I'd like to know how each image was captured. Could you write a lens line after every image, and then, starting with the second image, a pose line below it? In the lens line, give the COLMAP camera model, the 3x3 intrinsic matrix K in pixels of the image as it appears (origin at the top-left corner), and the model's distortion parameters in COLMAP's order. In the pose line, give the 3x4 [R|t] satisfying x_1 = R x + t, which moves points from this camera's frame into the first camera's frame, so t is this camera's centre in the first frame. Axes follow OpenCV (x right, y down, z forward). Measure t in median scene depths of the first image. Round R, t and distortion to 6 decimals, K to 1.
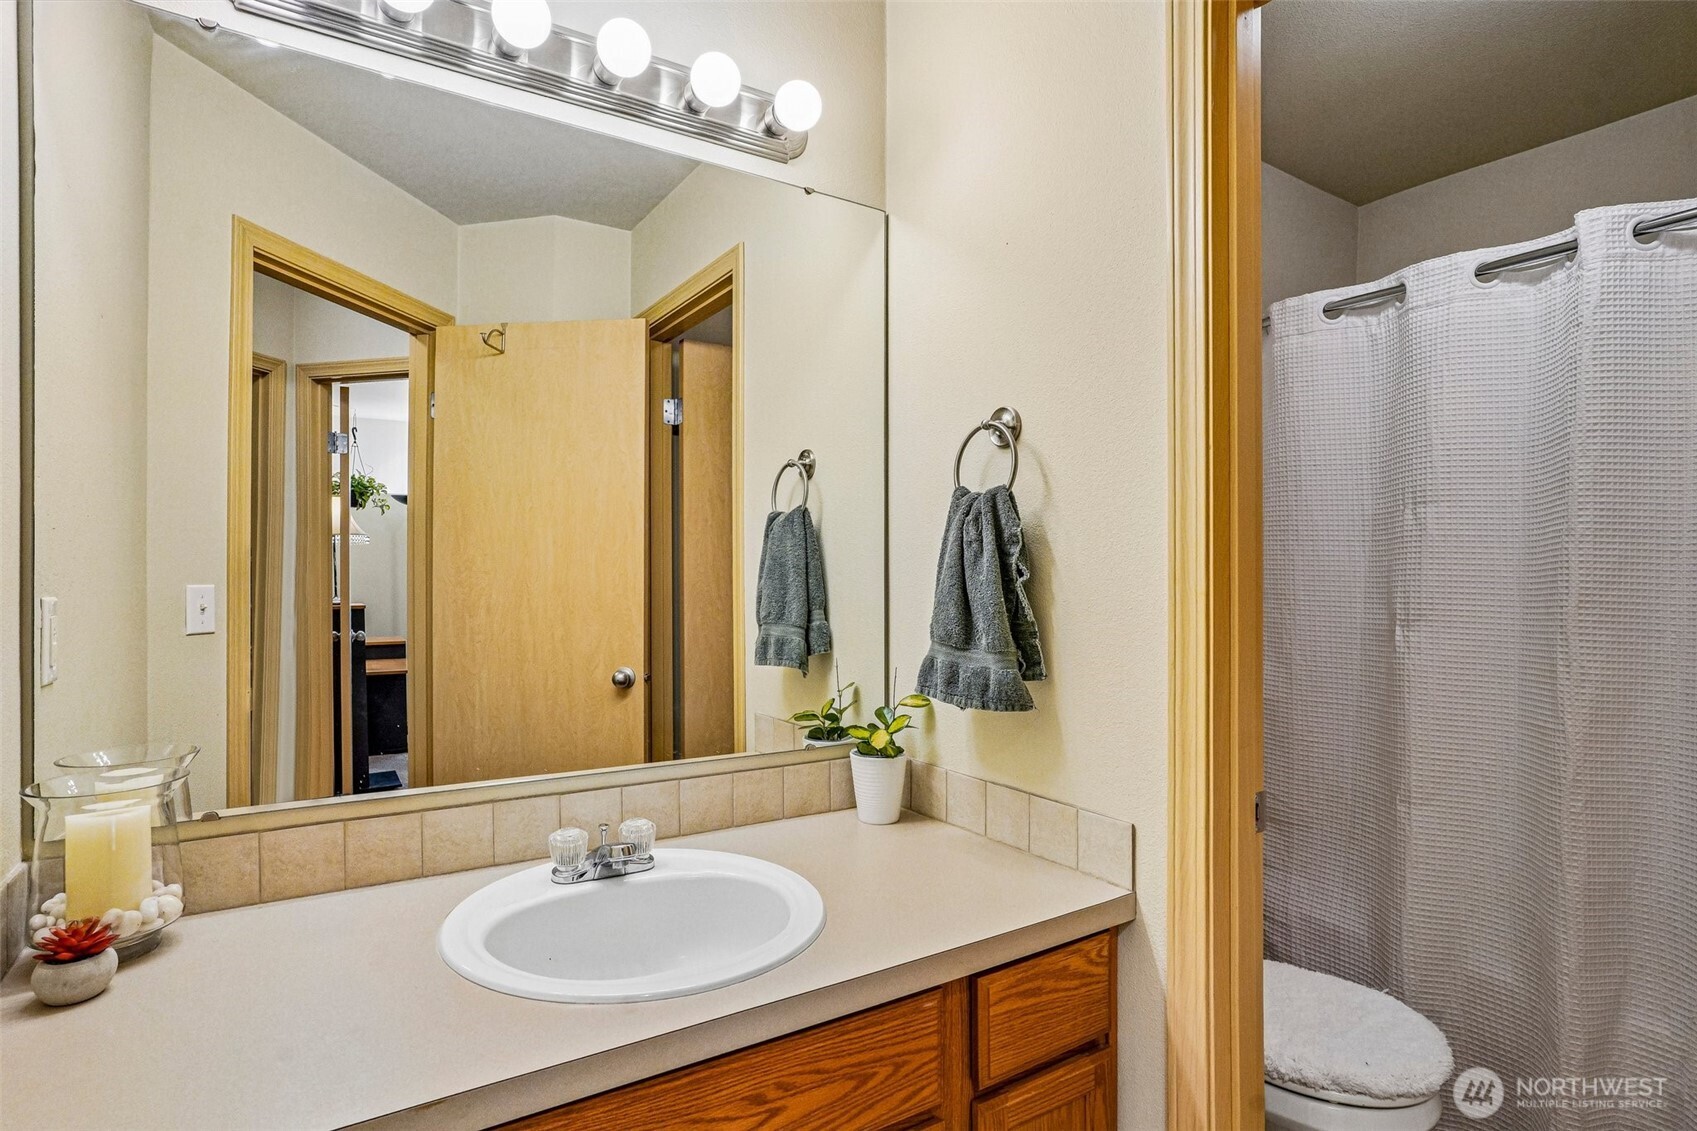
lens RADIAL K [[860.1, 0, 848.6], [0, 860.1, 571.4], [0, 0, 1]] dist [-0.055051, 0.021066]
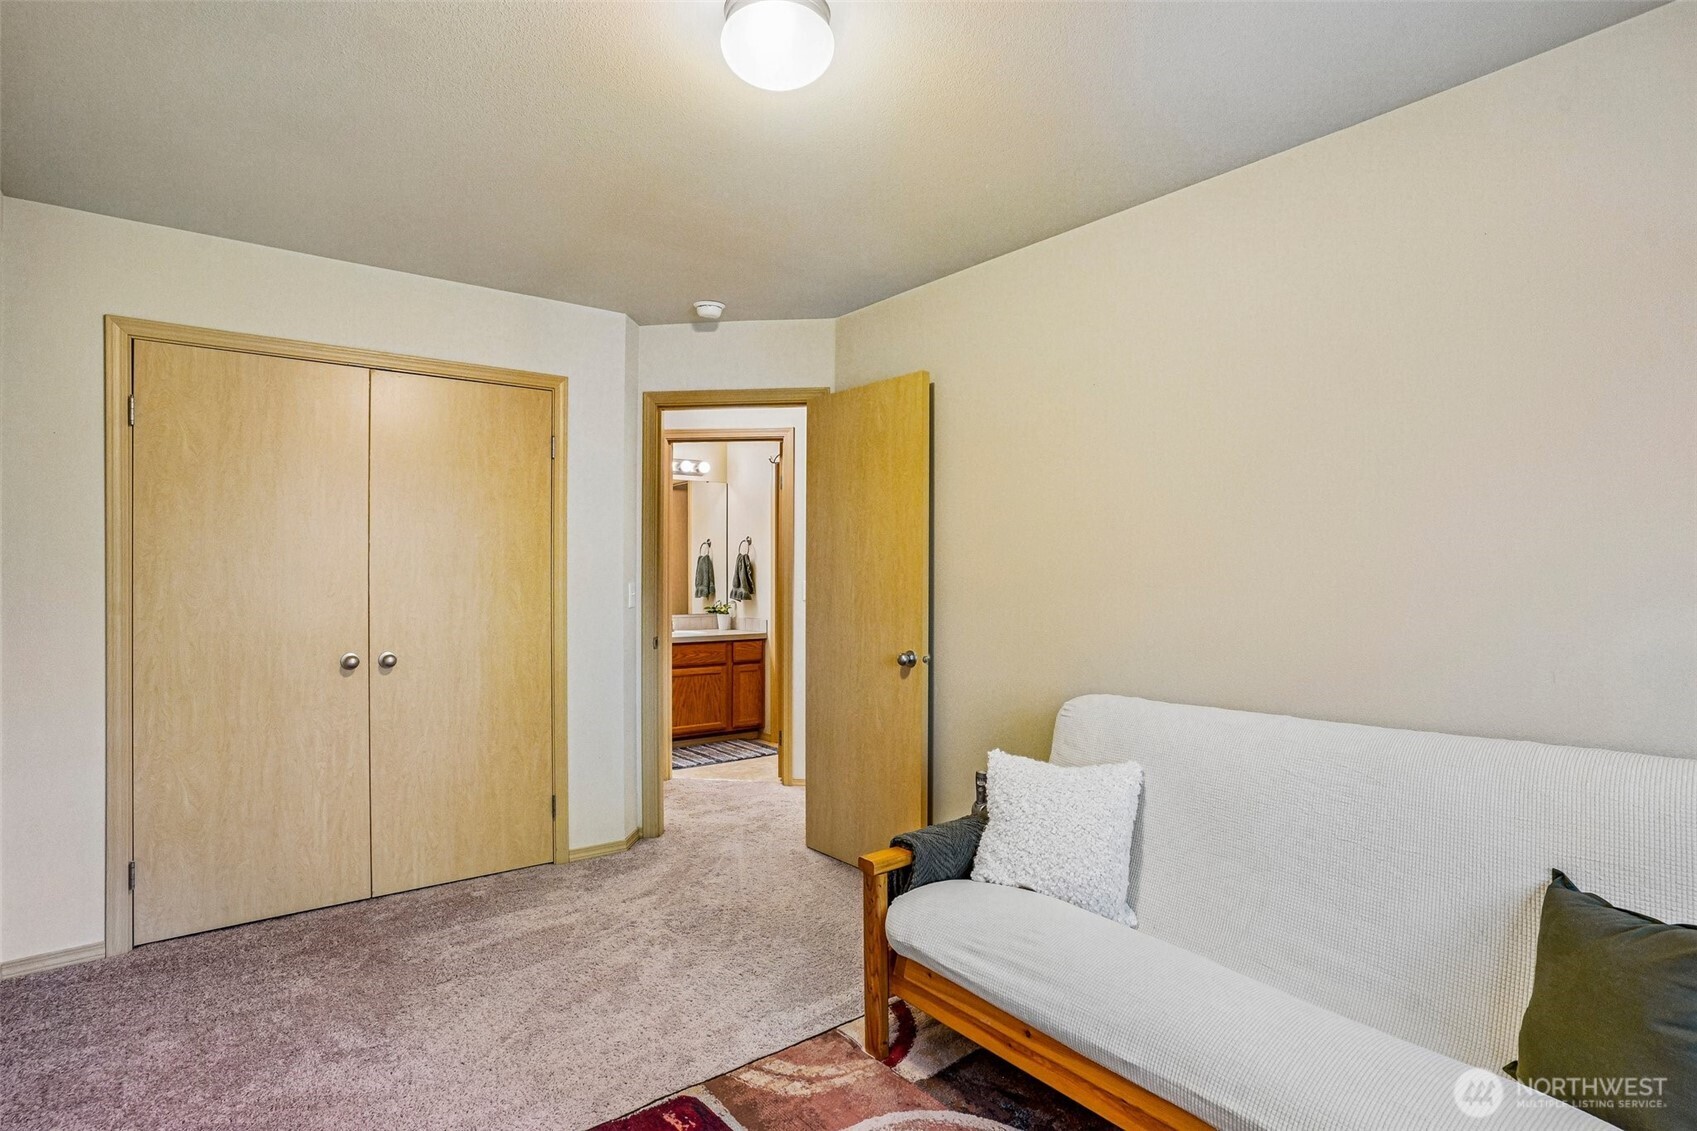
lens RADIAL K [[860.1, 0, 848.6], [0, 860.1, 571.4], [0, 0, 1]] dist [-0.055051, 0.021066]
pose [[0.997916, -0.003547, 0.064431, 0.402130], [0.003691, 0.999991, -0.002125, 0.009339], [-0.064423, 0.002358, 0.997920, -3.506845]]
